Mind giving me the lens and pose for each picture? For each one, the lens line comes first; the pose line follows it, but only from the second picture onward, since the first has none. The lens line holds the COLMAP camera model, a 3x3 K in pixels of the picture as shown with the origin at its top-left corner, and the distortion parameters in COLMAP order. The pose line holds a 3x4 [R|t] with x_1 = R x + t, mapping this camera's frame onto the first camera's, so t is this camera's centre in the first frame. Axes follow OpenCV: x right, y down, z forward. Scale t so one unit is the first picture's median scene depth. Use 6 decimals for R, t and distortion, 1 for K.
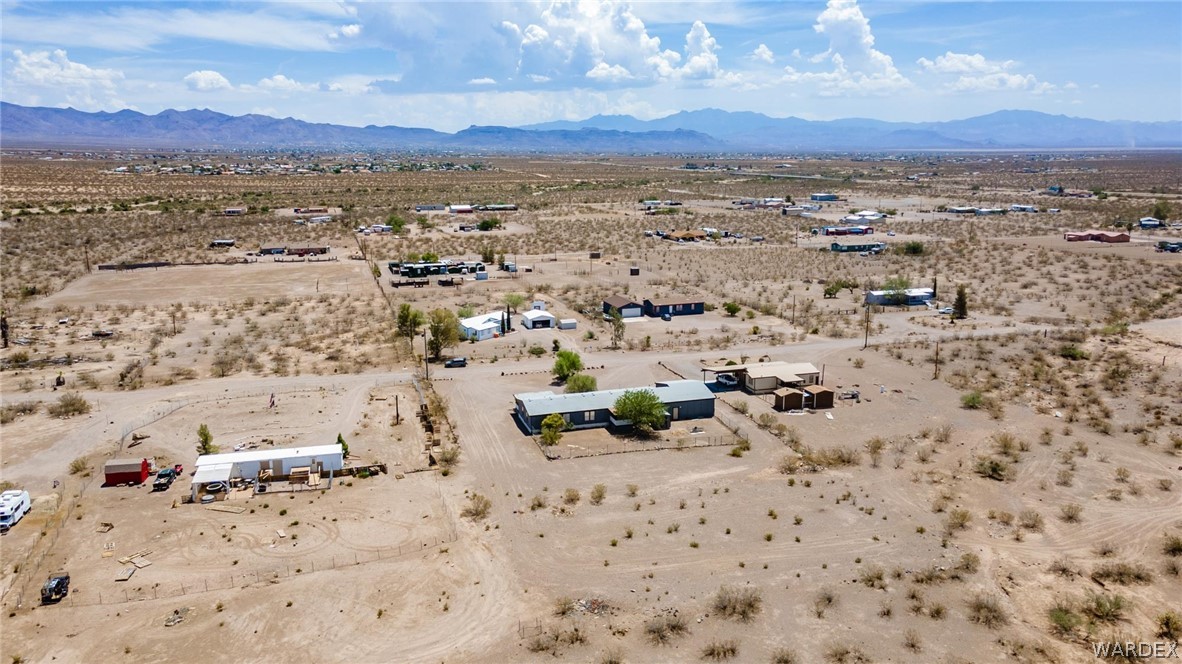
lens RADIAL K [[867.0, 0, 593.4], [0, 867.0, 335.5], [0, 0, 1]] dist [0.009266, 0.103203]
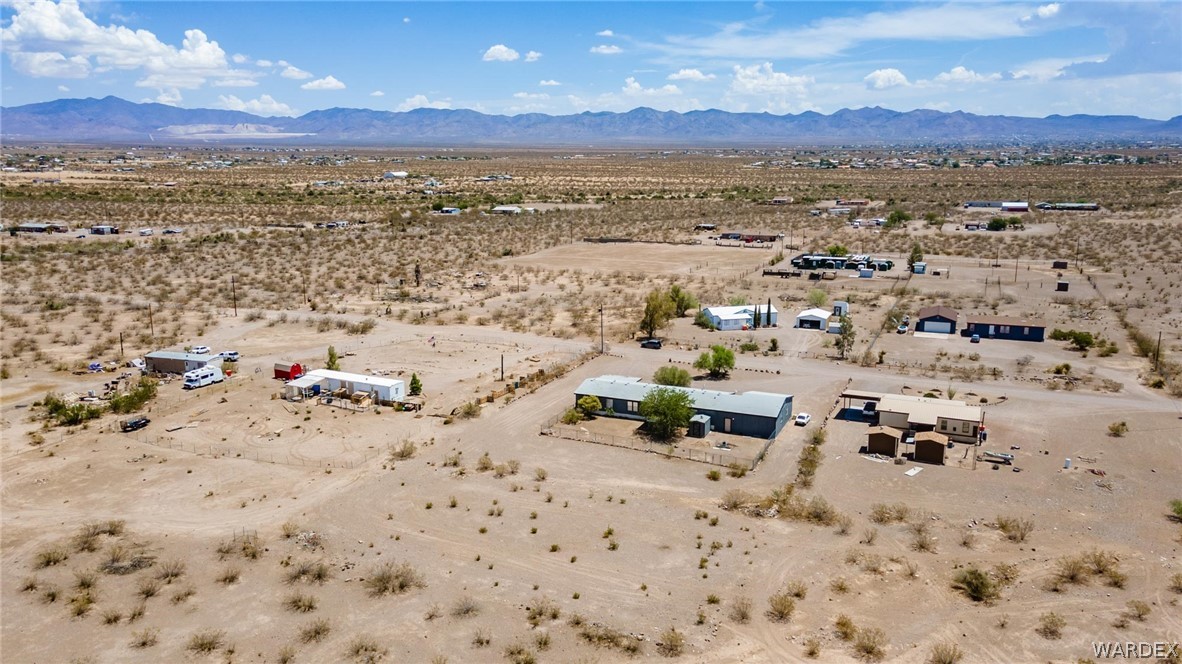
lens RADIAL K [[885.8, 0, 586.6], [0, 885.8, 317.2], [0, 0, 1]] dist [0.011800, 0.105791]
pose [[0.740146, 0.124418, -0.660836, 0.217022], [-0.137517, 0.989971, 0.032364, -0.010439], [0.658235, 0.066923, 0.749832, 0.085941]]
